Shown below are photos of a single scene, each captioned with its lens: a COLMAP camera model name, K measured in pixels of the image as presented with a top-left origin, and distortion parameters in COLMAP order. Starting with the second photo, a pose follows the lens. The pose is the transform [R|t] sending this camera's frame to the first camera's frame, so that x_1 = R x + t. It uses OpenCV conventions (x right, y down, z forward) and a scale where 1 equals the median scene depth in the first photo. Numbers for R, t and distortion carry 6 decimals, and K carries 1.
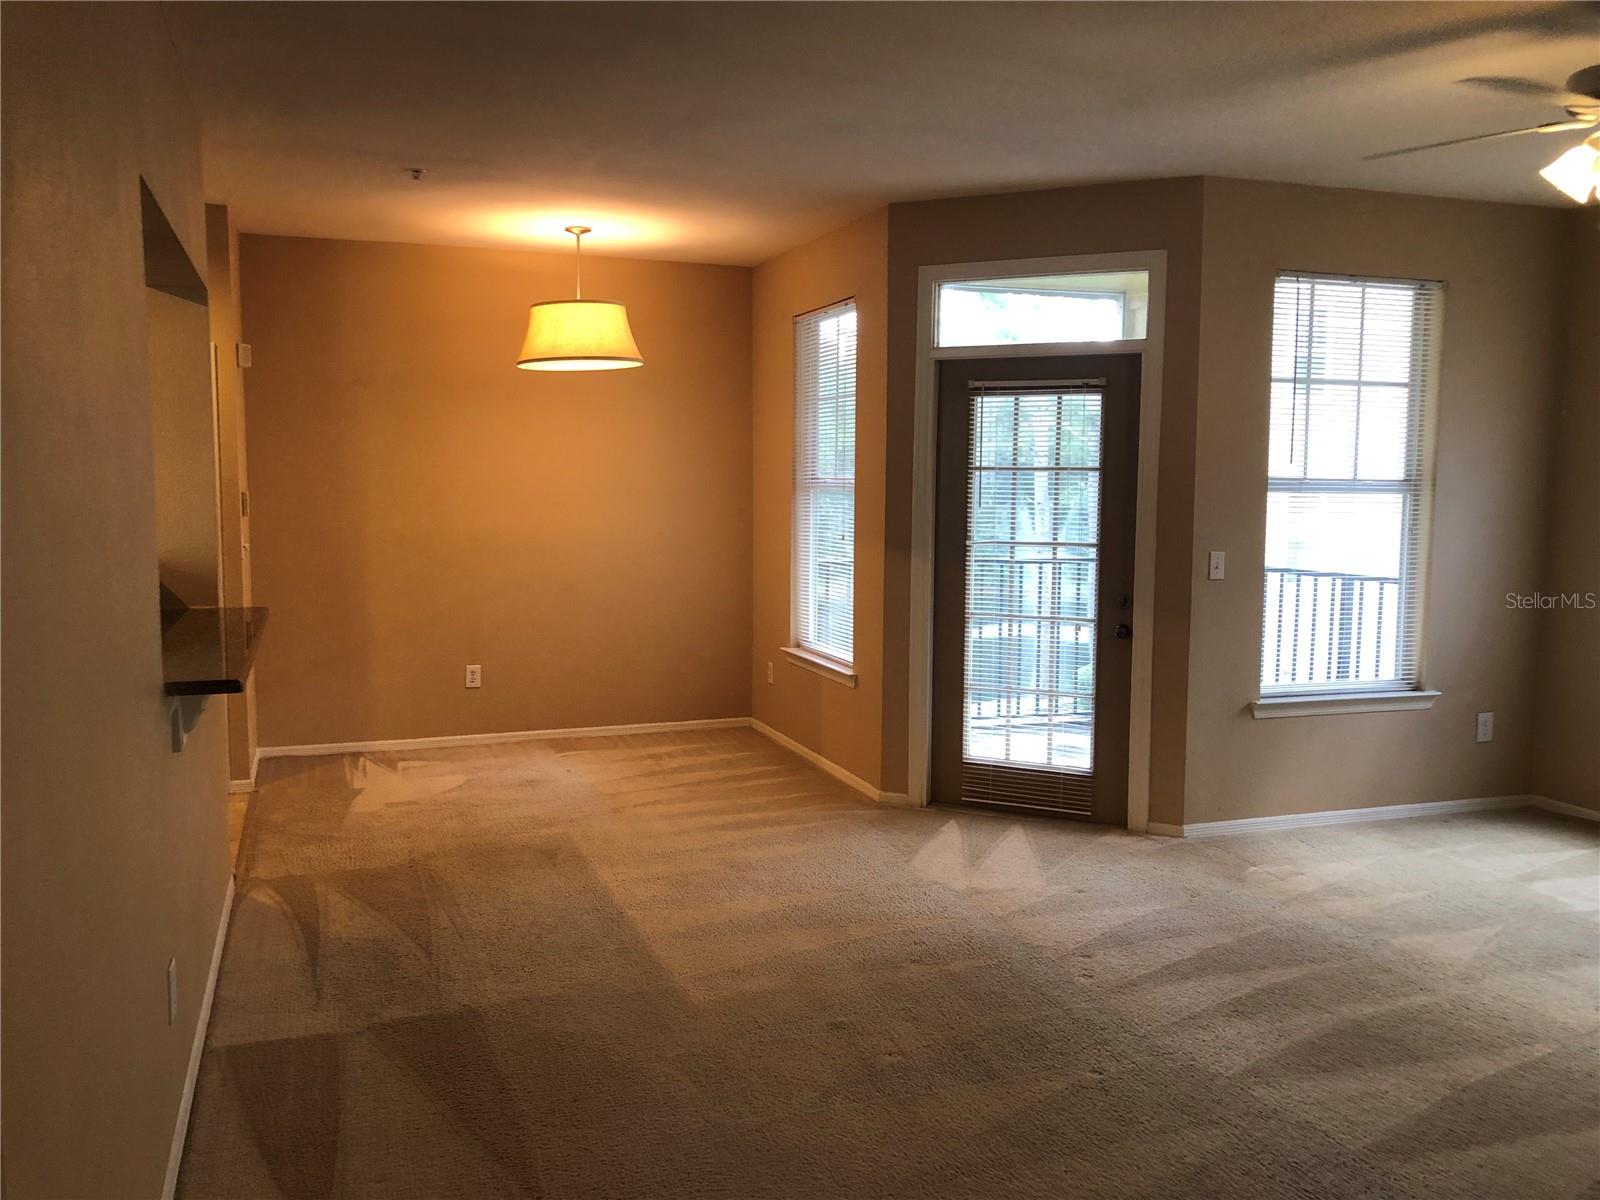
lens RADIAL K [[1296.1, 0, 800.0], [0, 1296.1, 600.0], [0, 0, 1]] dist [0.019079, -0.003102]
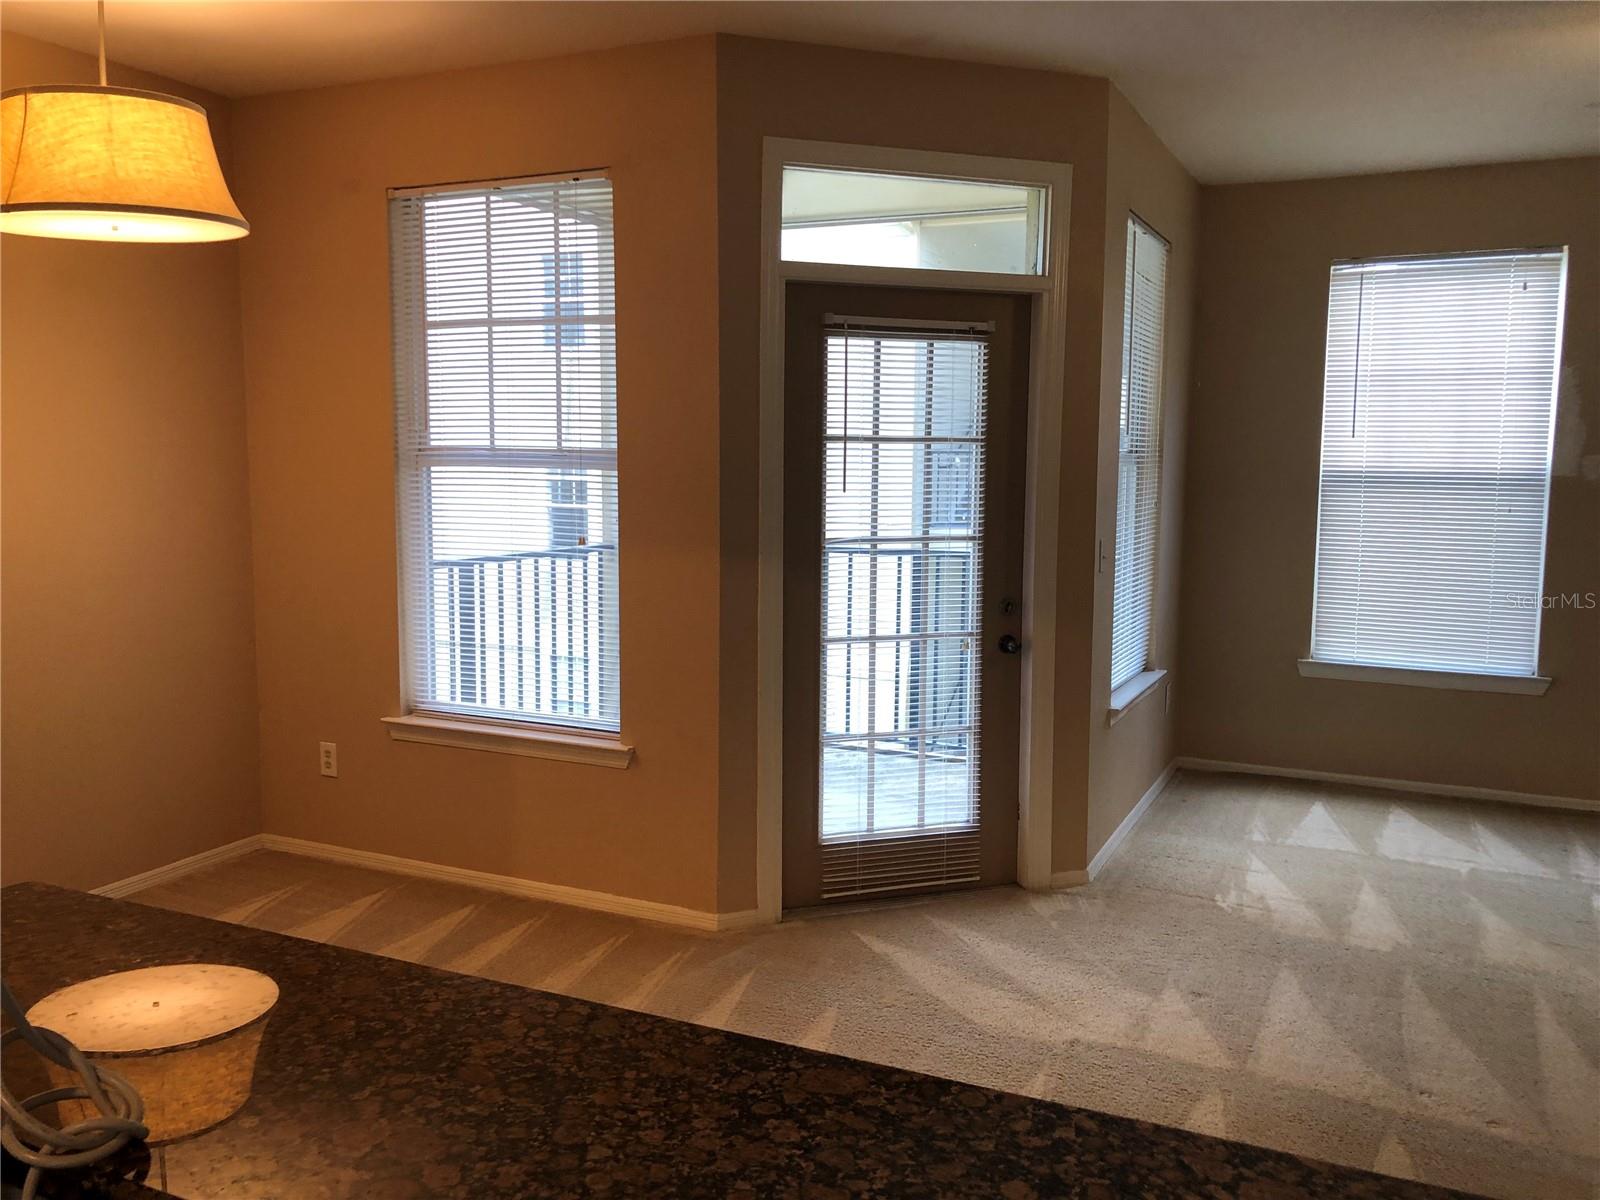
lens RADIAL K [[1296.1, 0, 800.0], [0, 1296.1, 600.0], [0, 0, 1]] dist [0.019079, -0.003102]
pose [[0.709543, -0.082867, 0.699772, -0.388228], [0.063428, 0.996541, 0.053696, -0.052775], [-0.701801, 0.006285, 0.712345, 0.511527]]
